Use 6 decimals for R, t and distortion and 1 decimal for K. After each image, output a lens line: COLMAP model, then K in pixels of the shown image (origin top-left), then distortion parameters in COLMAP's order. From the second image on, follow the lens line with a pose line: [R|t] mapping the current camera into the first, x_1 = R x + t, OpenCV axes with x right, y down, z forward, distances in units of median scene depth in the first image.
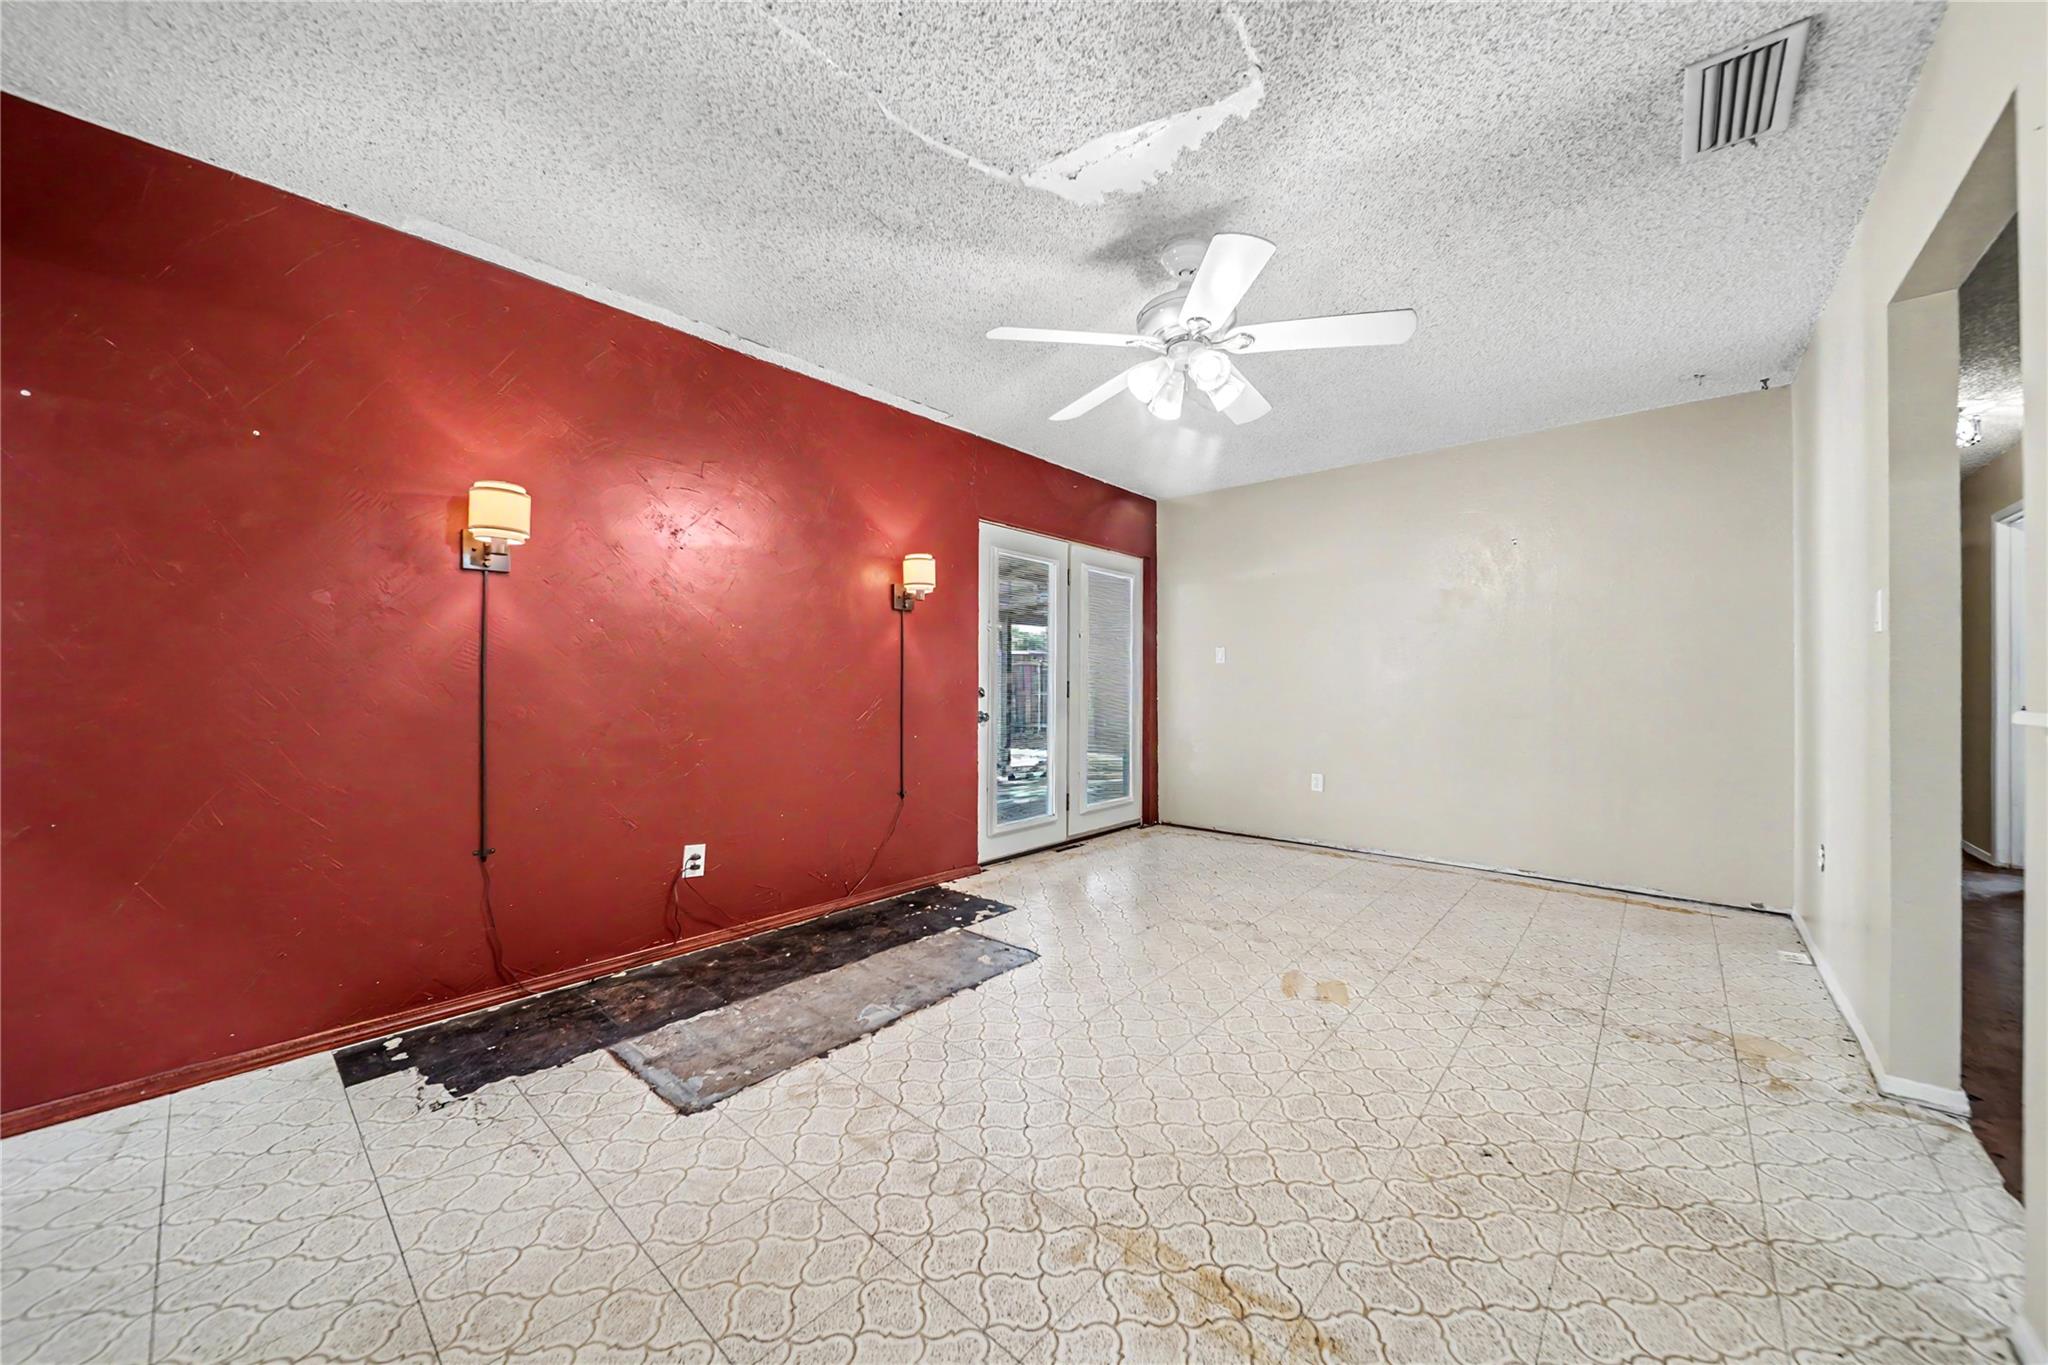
lens RADIAL K [[731.2, 0, 1019.3], [0, 731.2, 677.6], [0, 0, 1]] dist [-0.000045, -0.000541]
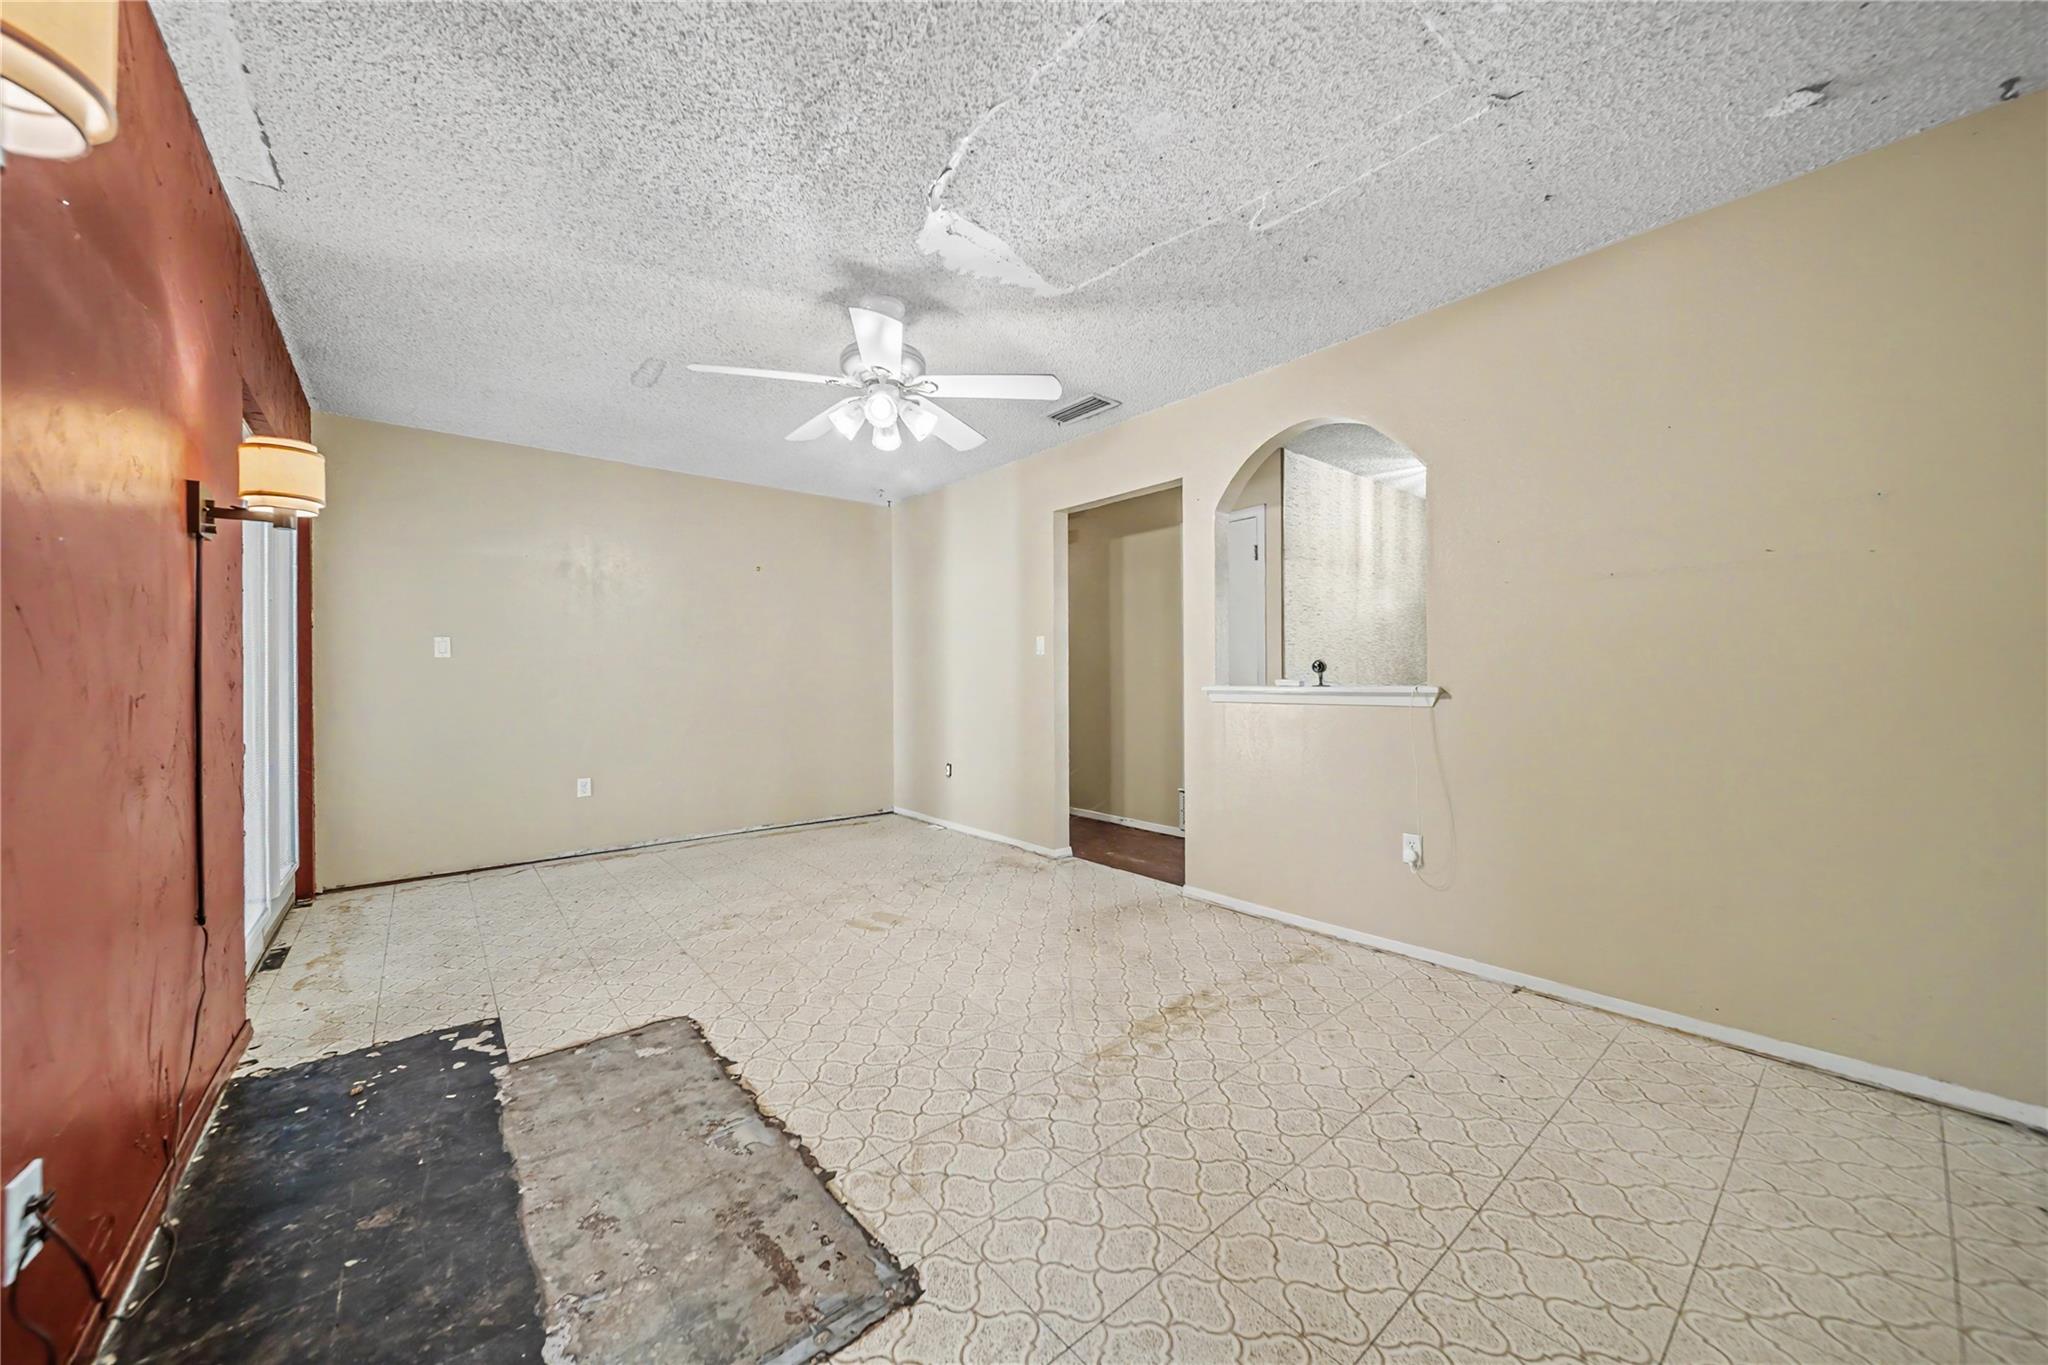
lens RADIAL K [[731.2, 0, 1020.7], [0, 731.2, 678.8], [0, 0, 1]] dist [-0.000045, -0.000541]
pose [[0.147486, -0.003573, 0.989058, -0.767626], [-0.000403, 0.999993, 0.003673, 0.000387], [-0.989064, -0.000940, 0.147483, 0.539638]]
